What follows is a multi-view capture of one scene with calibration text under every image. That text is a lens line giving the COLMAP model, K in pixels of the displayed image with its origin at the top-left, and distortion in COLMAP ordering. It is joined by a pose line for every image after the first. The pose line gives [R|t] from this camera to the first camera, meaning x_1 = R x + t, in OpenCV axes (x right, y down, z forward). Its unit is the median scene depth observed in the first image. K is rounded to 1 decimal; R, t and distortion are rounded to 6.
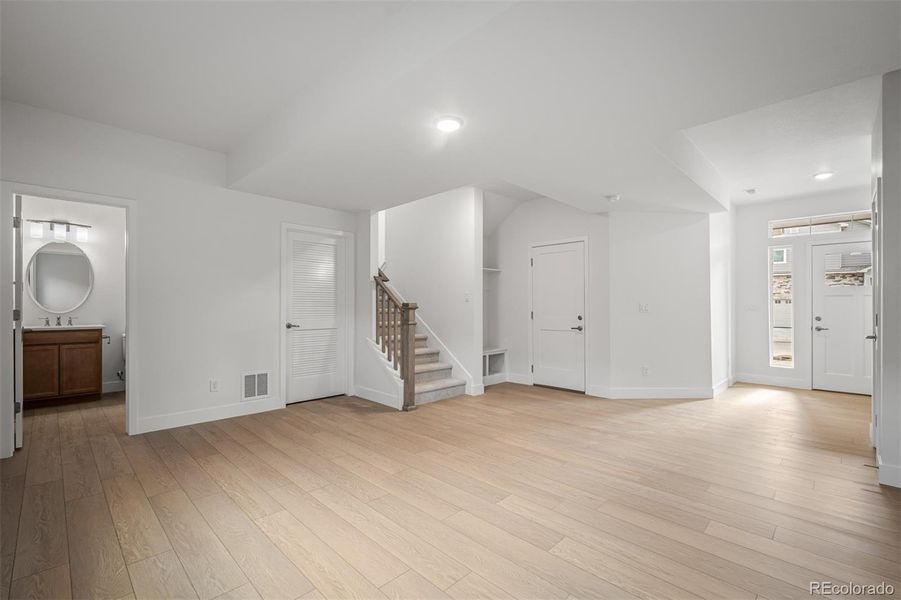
lens RADIAL K [[400.2, 0, 450.7], [0, 400.2, 303.5], [0, 0, 1]] dist [-0.003907, 0.001060]
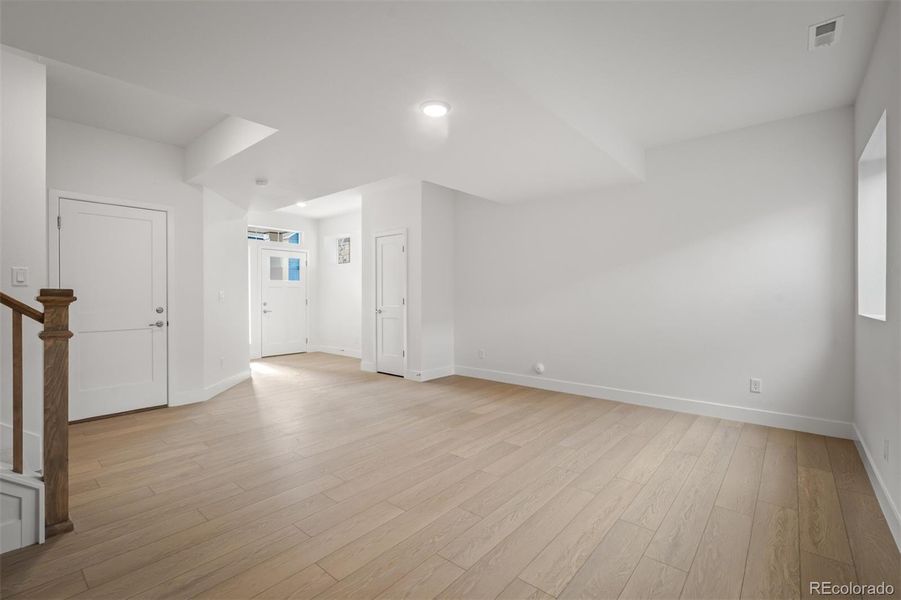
lens RADIAL K [[400.2, 0, 449.9], [0, 400.2, 297.3], [0, 0, 1]] dist [-0.003907, 0.001060]
pose [[-0.072534, -0.008562, 0.997329, -0.483850], [-0.004372, 0.999956, 0.008267, 0.002158], [-0.997356, -0.003760, -0.072568, 0.508004]]
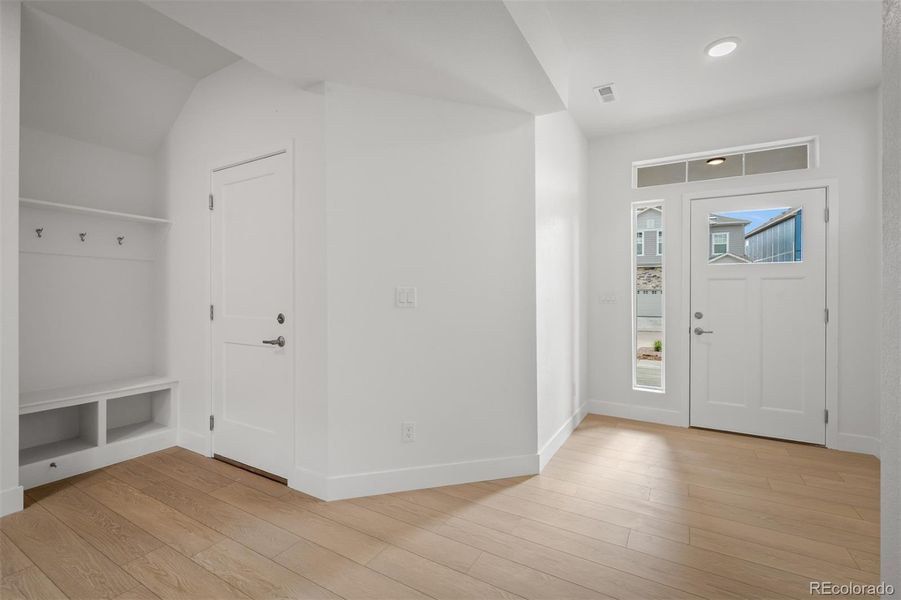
lens RADIAL K [[400.2, 0, 449.8], [0, 400.2, 295.3], [0, 0, 1]] dist [-0.003907, 0.001060]
pose [[0.967775, 0.004596, 0.251776, 0.399959], [-0.005764, 0.999976, 0.003901, 0.005940], [-0.251752, -0.005226, 0.967778, 0.513153]]
